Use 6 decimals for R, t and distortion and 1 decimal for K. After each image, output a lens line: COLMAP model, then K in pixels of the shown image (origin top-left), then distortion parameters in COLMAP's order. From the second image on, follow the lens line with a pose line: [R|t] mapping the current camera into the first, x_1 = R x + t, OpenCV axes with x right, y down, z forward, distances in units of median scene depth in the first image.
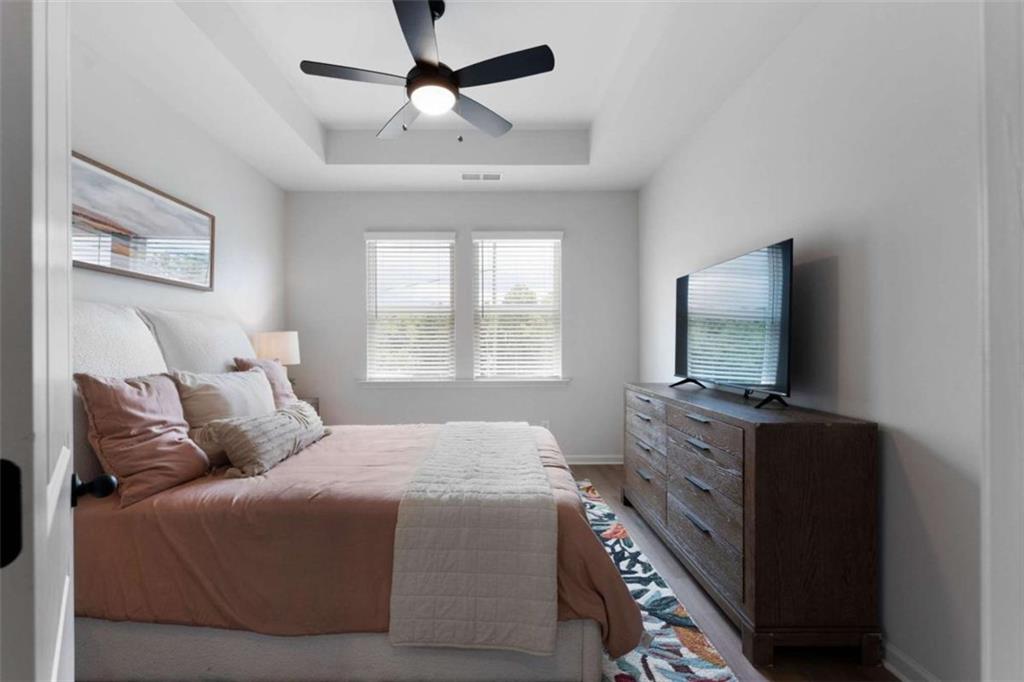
lens RADIAL K [[439.2, 0, 516.2], [0, 439.2, 341.6], [0, 0, 1]] dist [-0.002166, -0.000705]
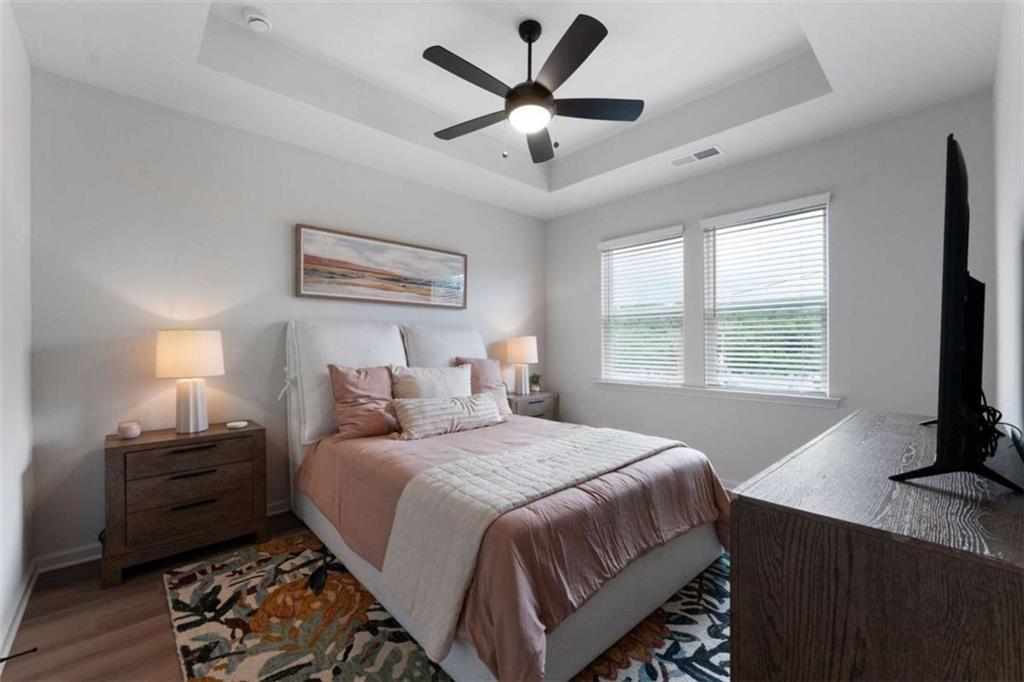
lens RADIAL K [[426.8, 0, 518.2], [0, 426.8, 344.6], [0, 0, 1]] dist [-0.002145, -0.000427]
pose [[0.662386, 0.004386, -0.749150, 0.583519], [0.001169, 0.999976, 0.006888, -0.012818], [0.749162, -0.005438, 0.662365, 0.303408]]
